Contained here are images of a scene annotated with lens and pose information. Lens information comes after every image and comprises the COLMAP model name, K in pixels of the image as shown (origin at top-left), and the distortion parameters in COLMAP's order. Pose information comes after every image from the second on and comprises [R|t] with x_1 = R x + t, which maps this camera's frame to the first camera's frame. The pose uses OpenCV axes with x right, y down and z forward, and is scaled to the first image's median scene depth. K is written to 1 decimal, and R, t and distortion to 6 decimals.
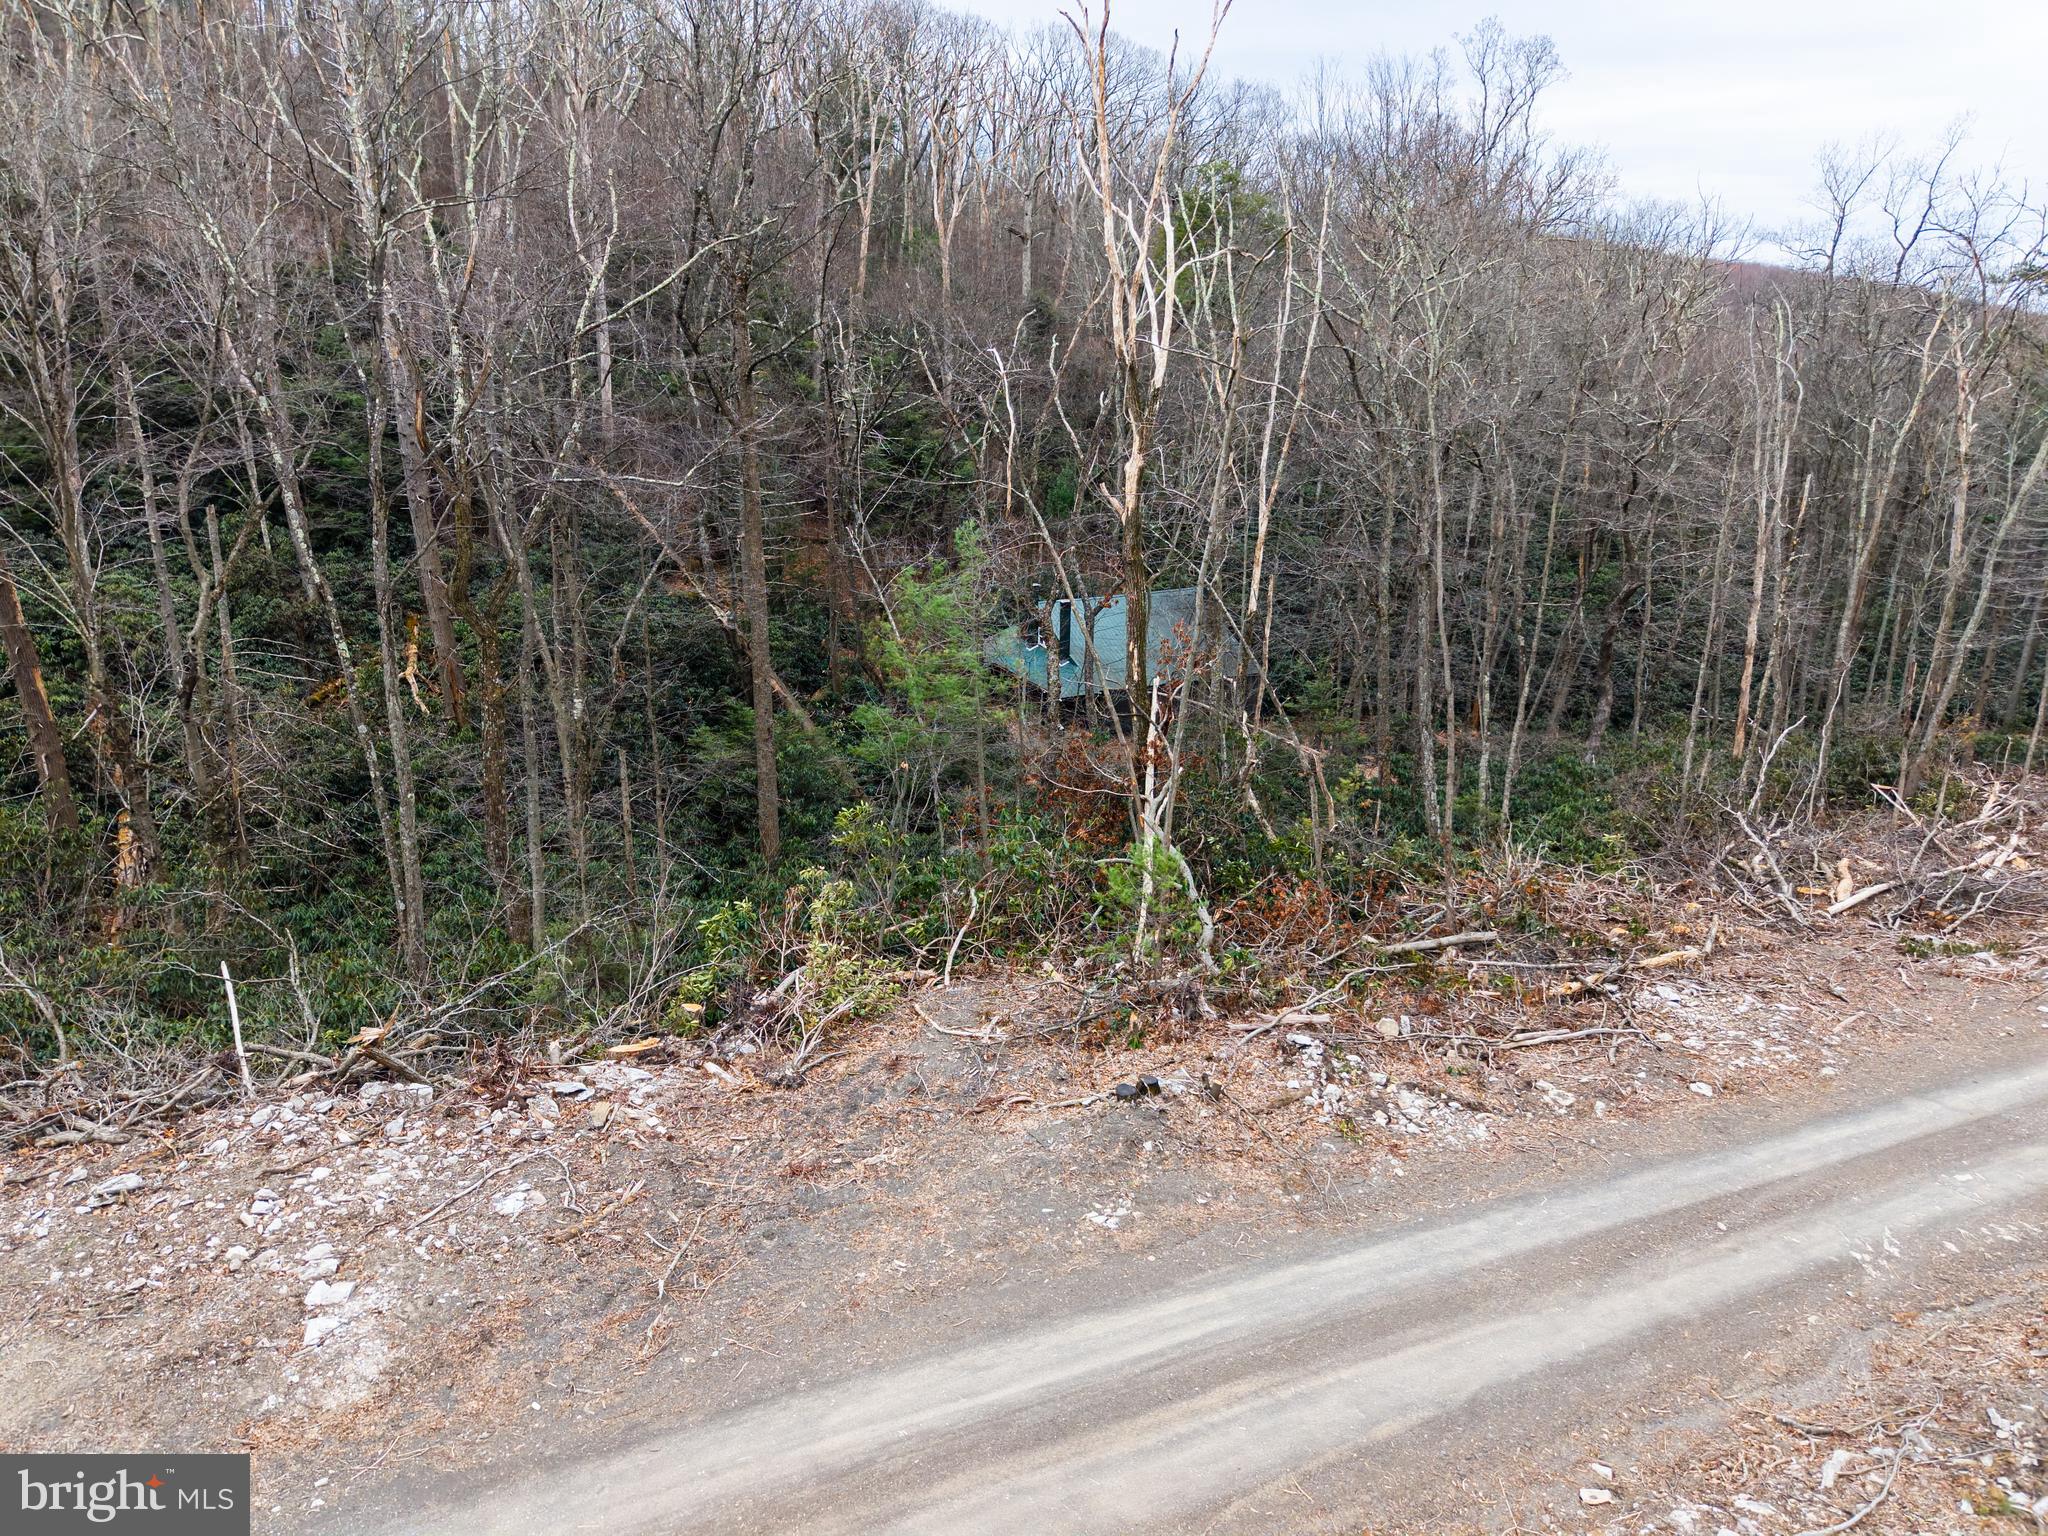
lens RADIAL K [[1370.9, 0, 1024.8], [0, 1370.9, 767.9], [0, 0, 1]] dist [0.026627, -0.024072]
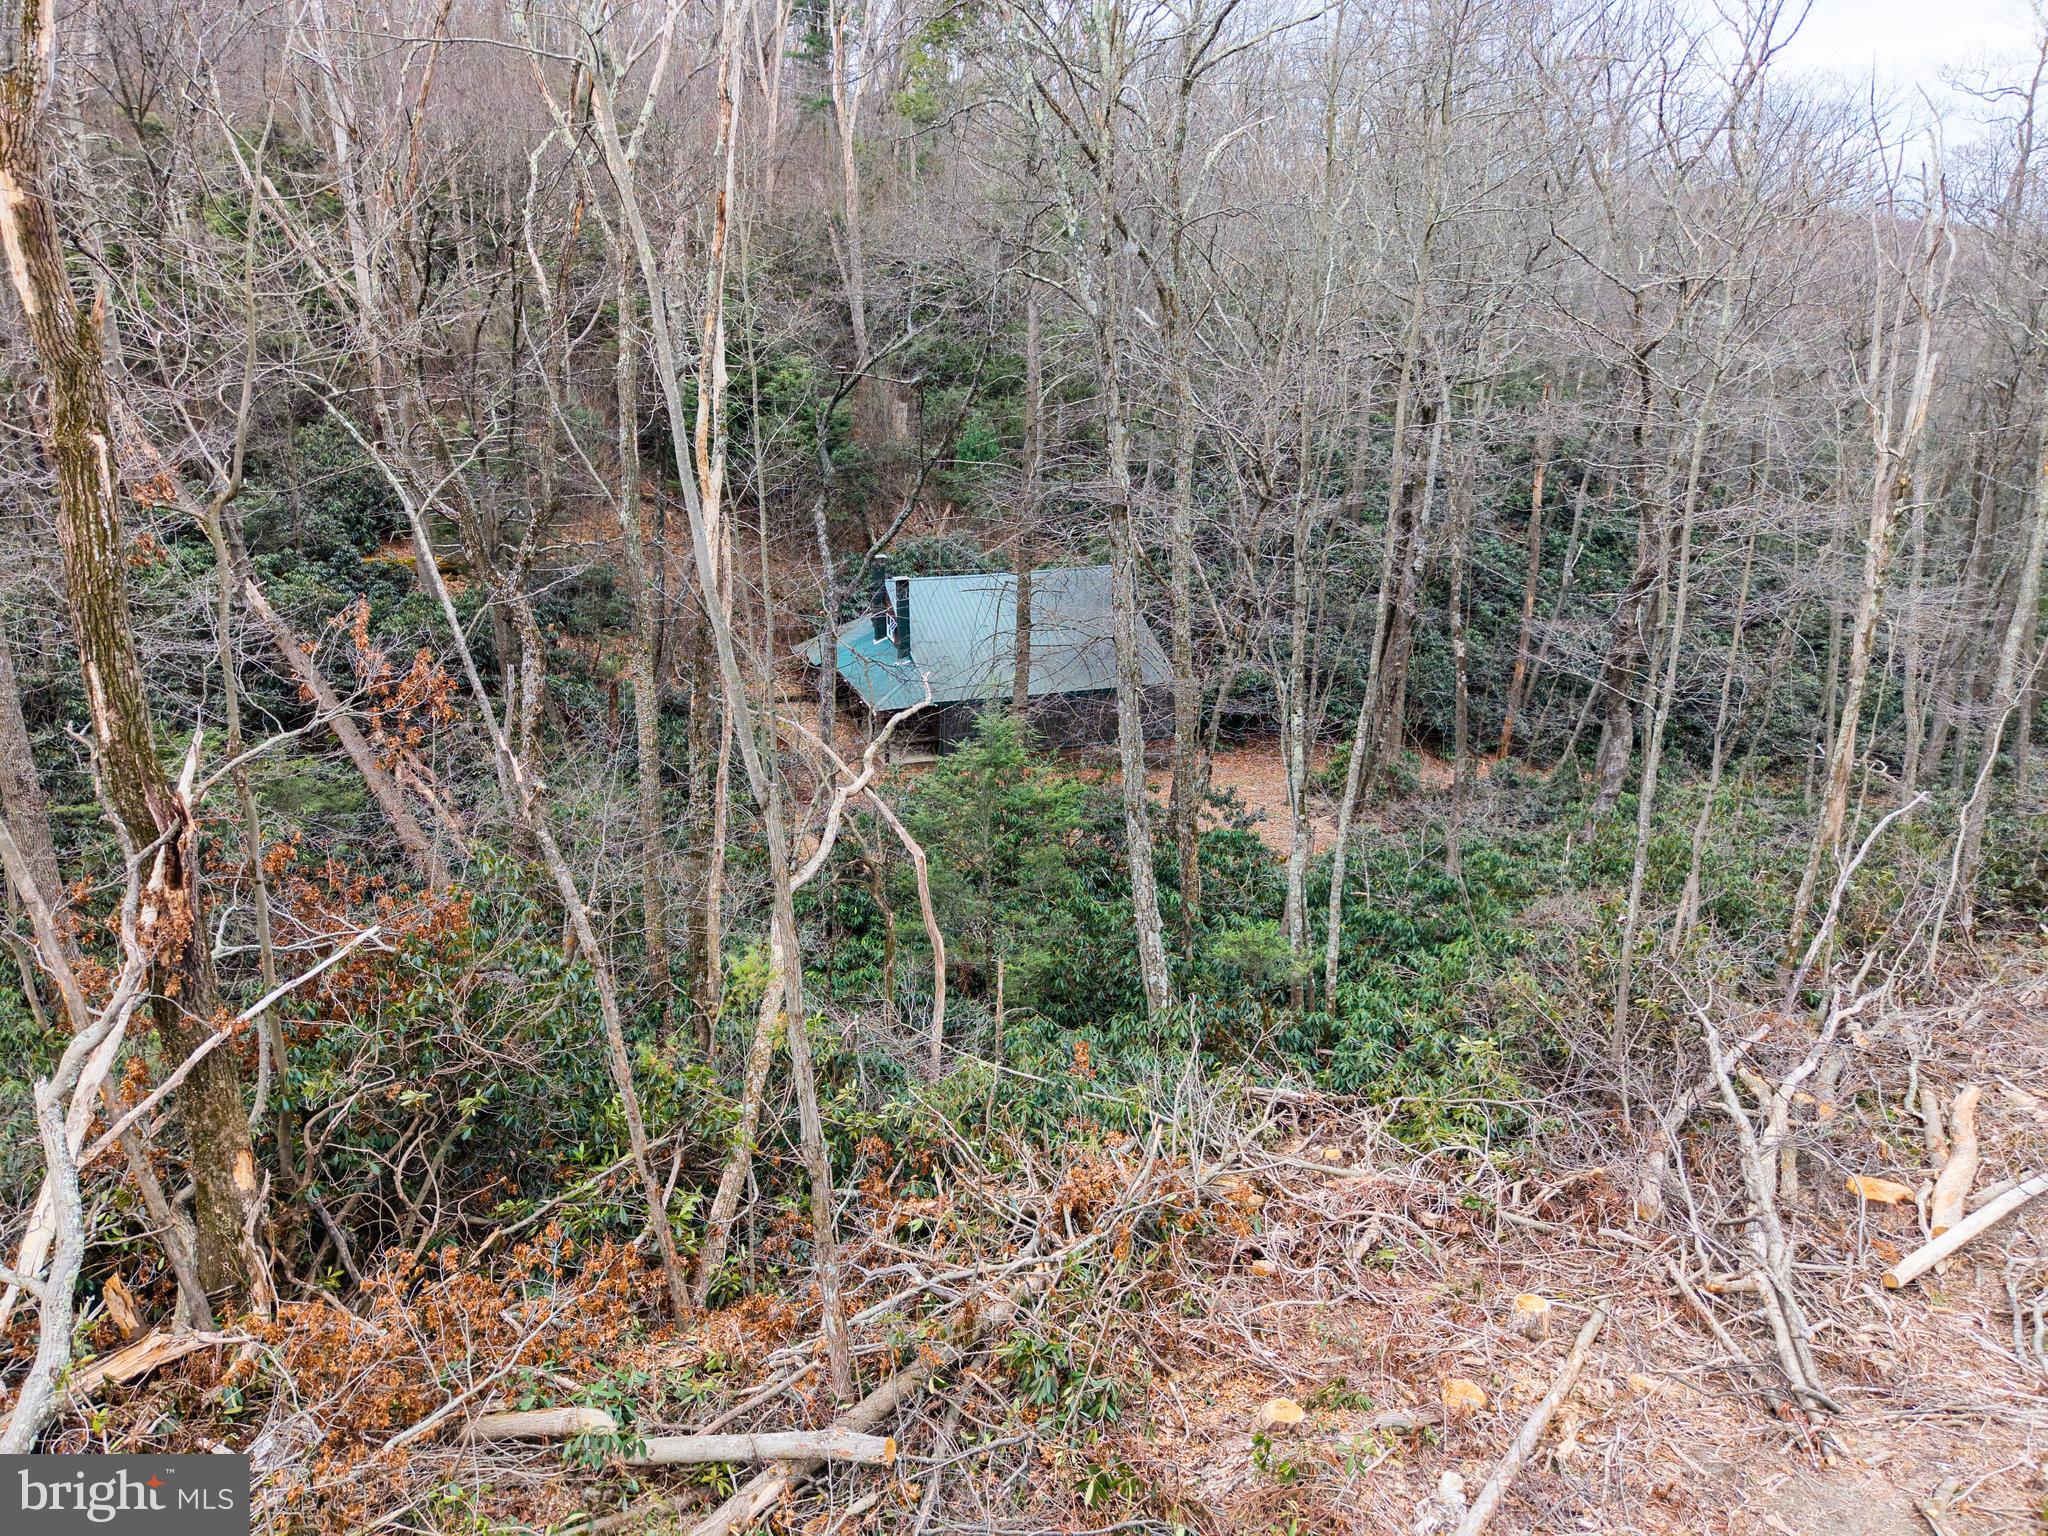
lens RADIAL K [[1370.9, 0, 1023.3], [0, 1370.9, 768.1], [0, 0, 1]] dist [0.026627, -0.024072]
pose [[0.993550, 0.027873, -0.109913, 0.295262], [-0.026773, 0.999576, 0.011470, -0.050722], [0.110186, -0.008453, 0.993875, 0.447683]]
